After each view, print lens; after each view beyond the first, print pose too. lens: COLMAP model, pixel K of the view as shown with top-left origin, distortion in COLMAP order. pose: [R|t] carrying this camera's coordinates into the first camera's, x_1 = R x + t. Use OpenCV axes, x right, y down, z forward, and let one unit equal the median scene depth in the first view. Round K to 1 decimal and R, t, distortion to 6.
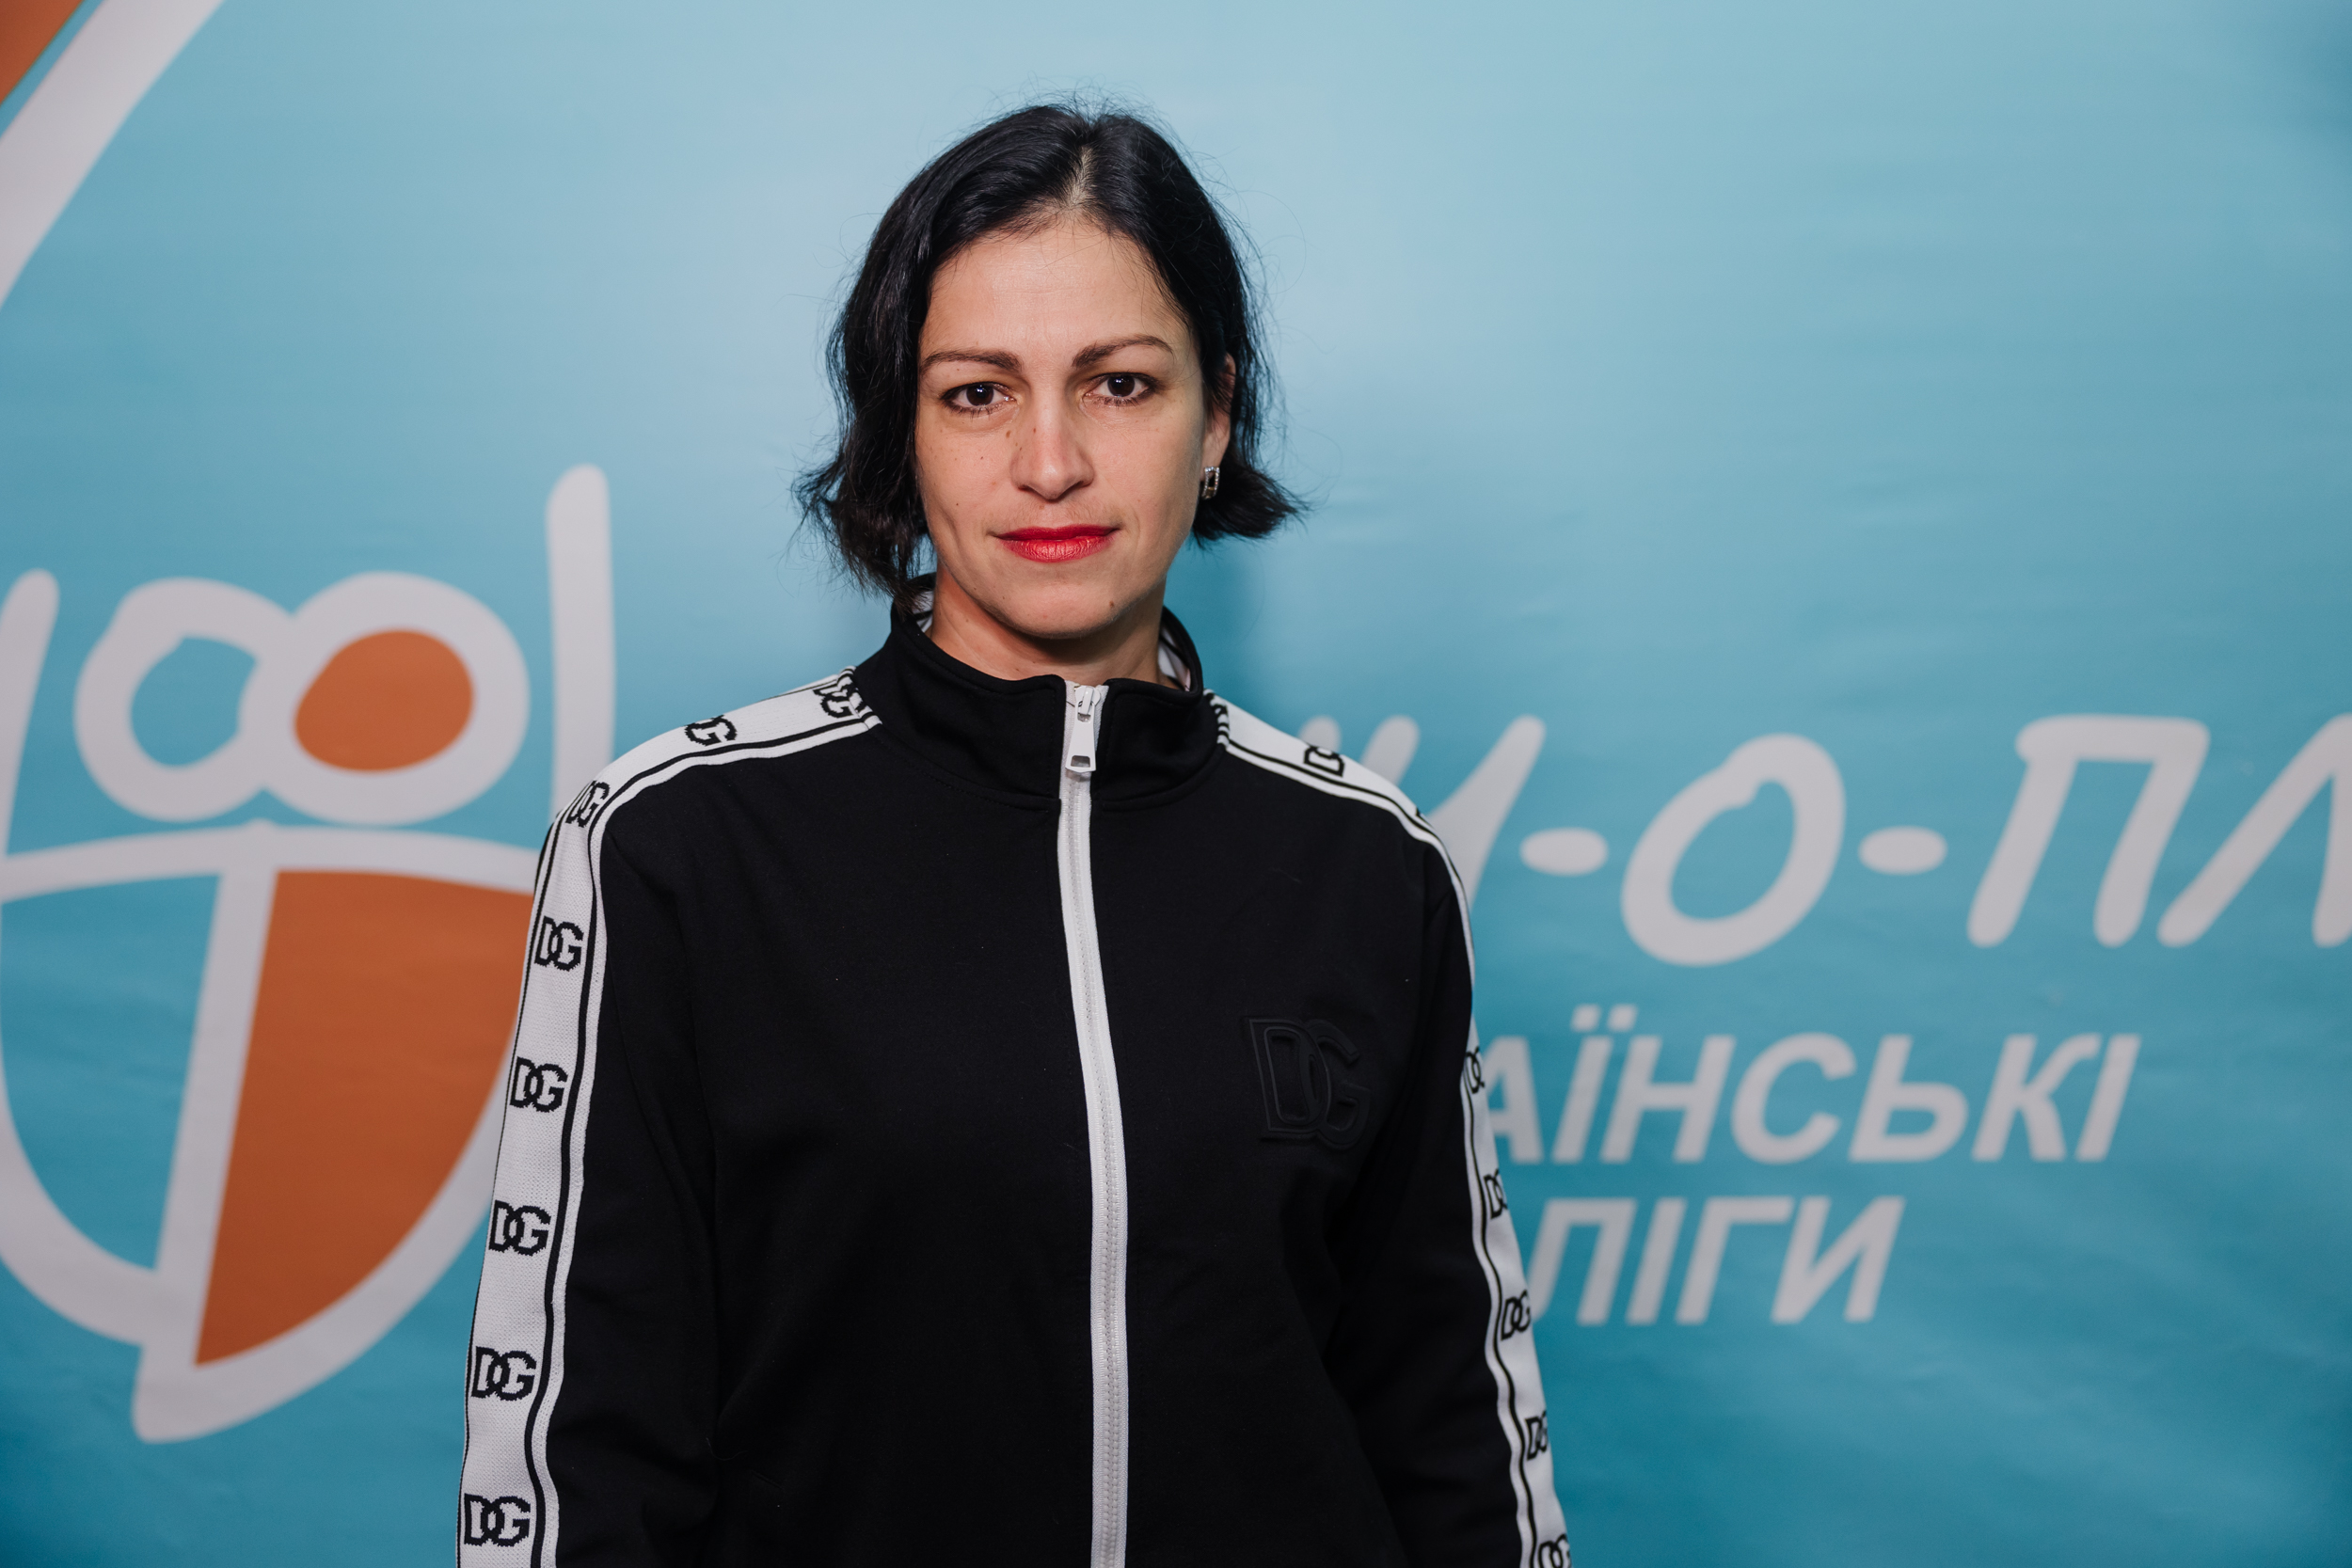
lens RADIAL K [[2707.5, 0, 1175.9], [0, 2707.5, 780.3], [0, 0, 1]] dist [-0.006605, 0.000000]
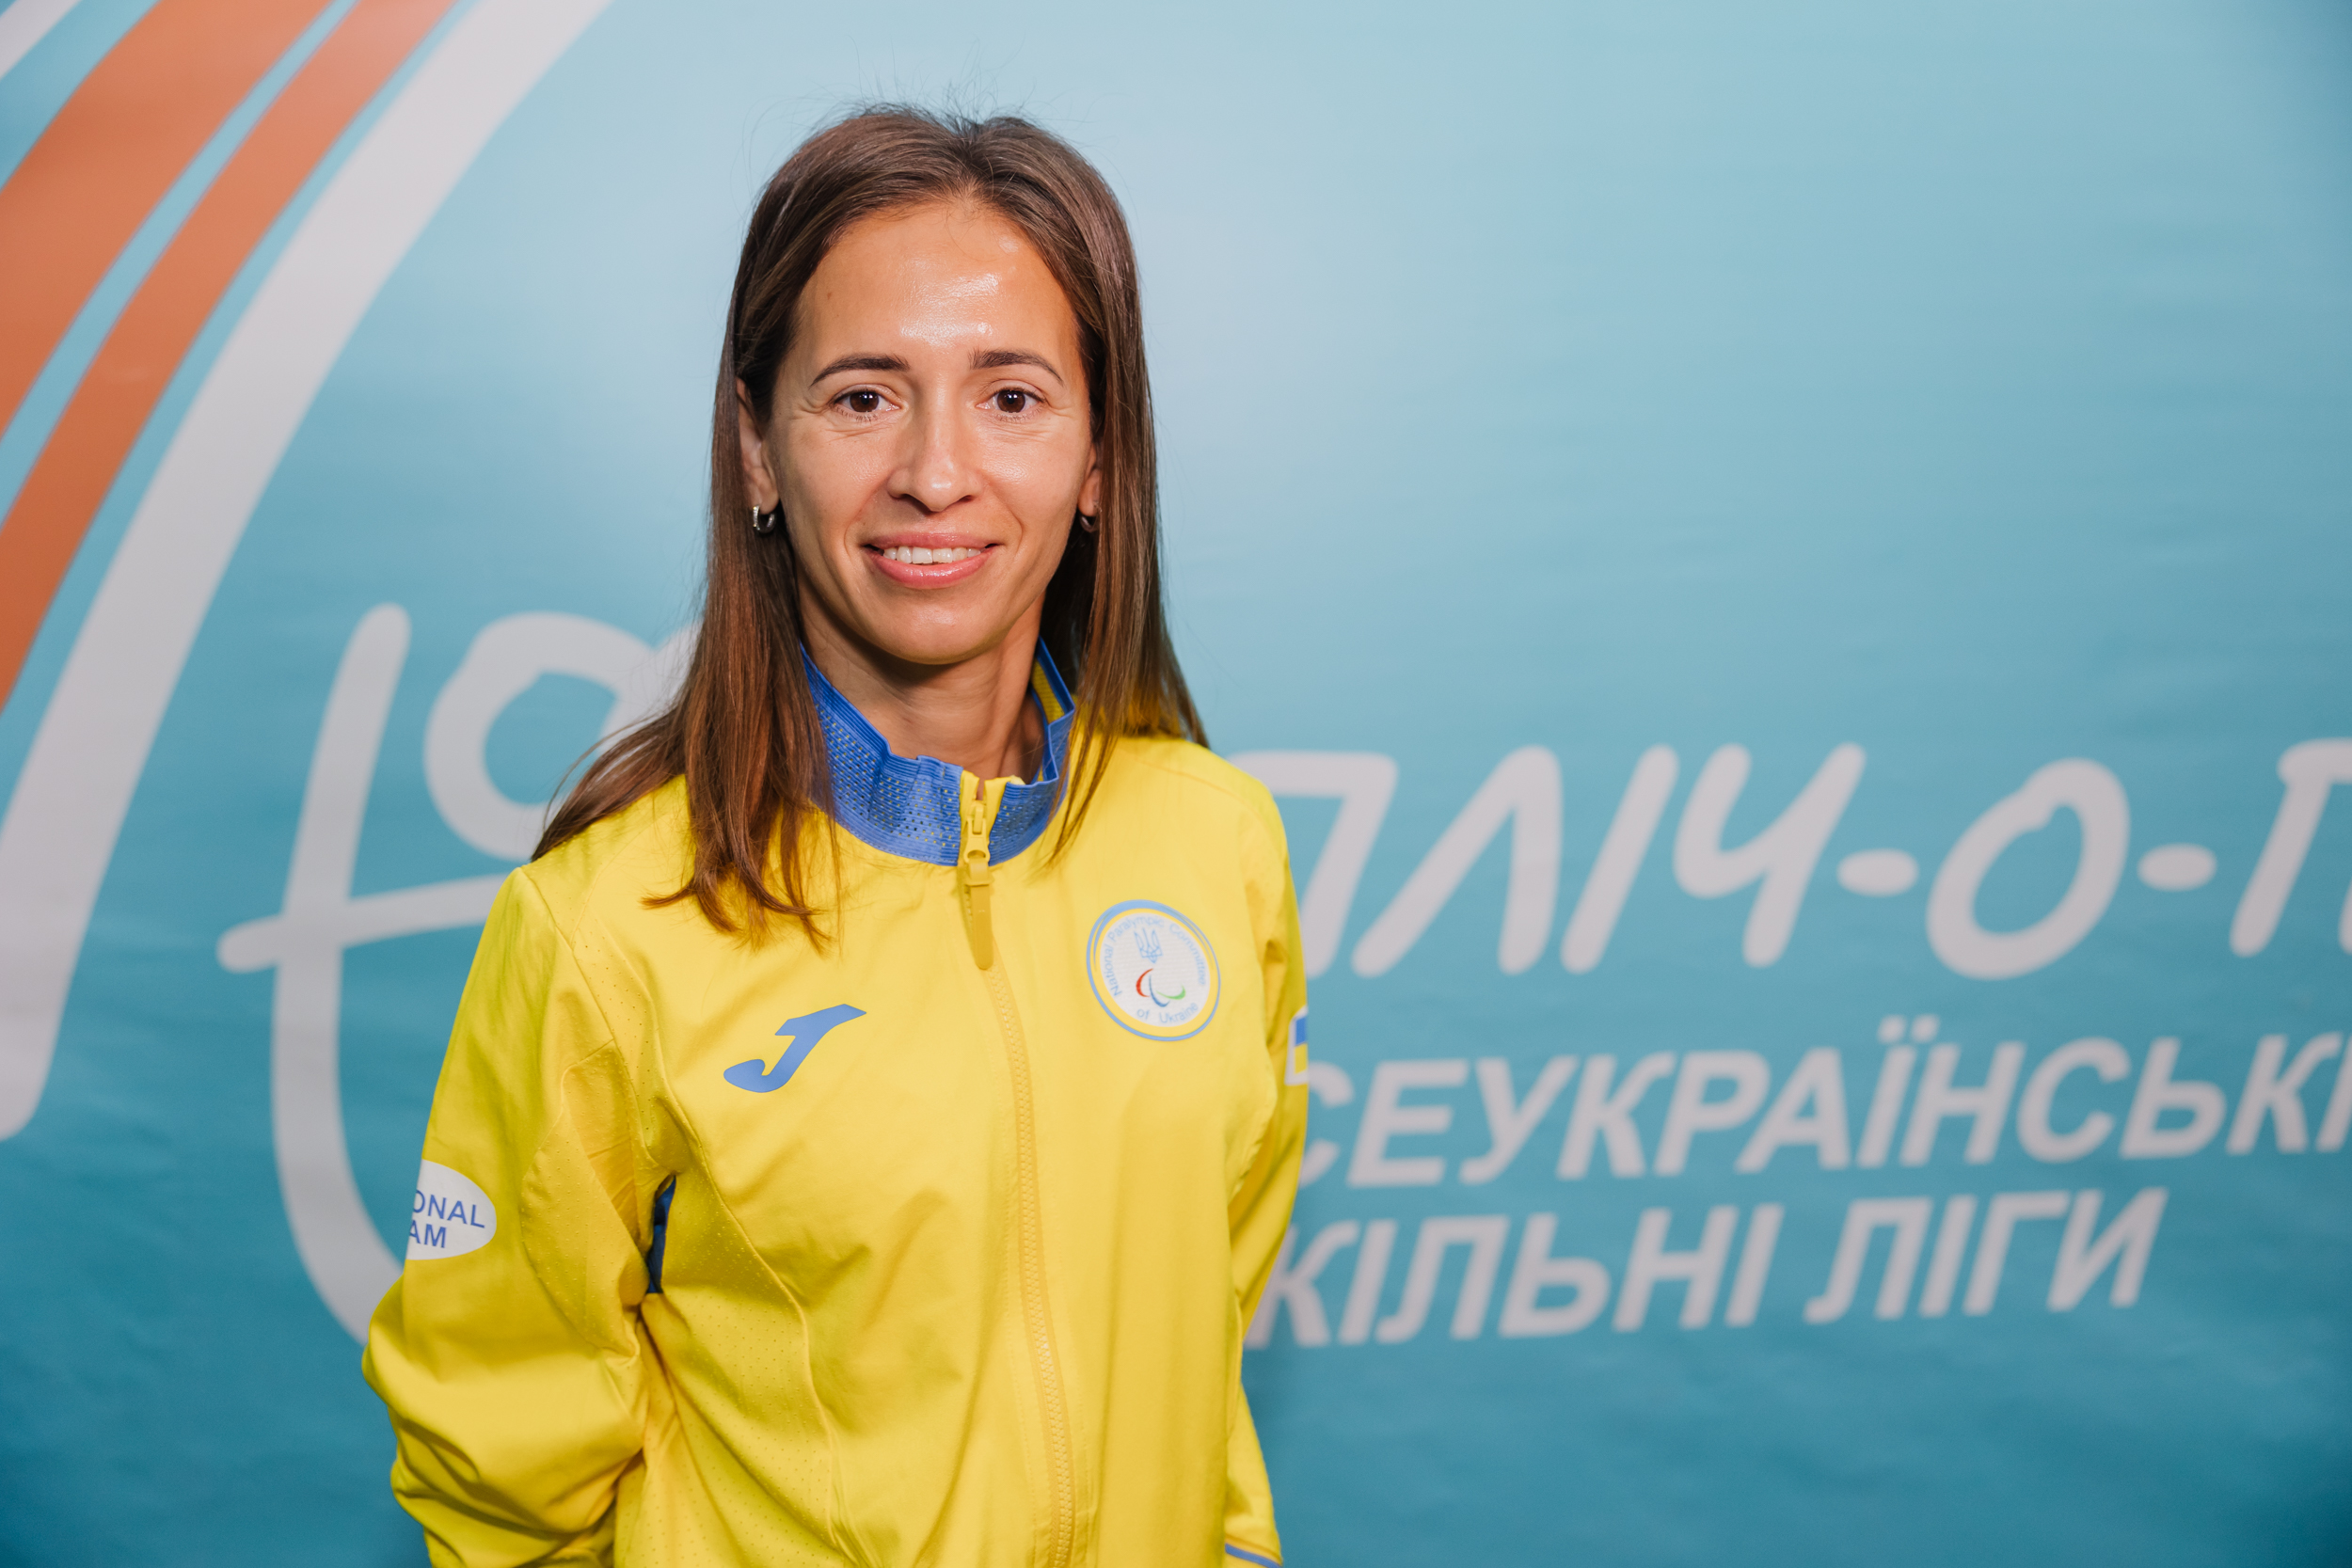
lens RADIAL K [[2707.5, 0, 1175.1], [0, 2707.5, 786.5], [0, 0, 1]] dist [-0.006605, 0.000000]
pose [[0.987695, -0.008722, 0.156152, -0.287430], [0.007495, 0.999936, 0.008443, -0.017847], [-0.156215, -0.007168, 0.987697, 0.002037]]
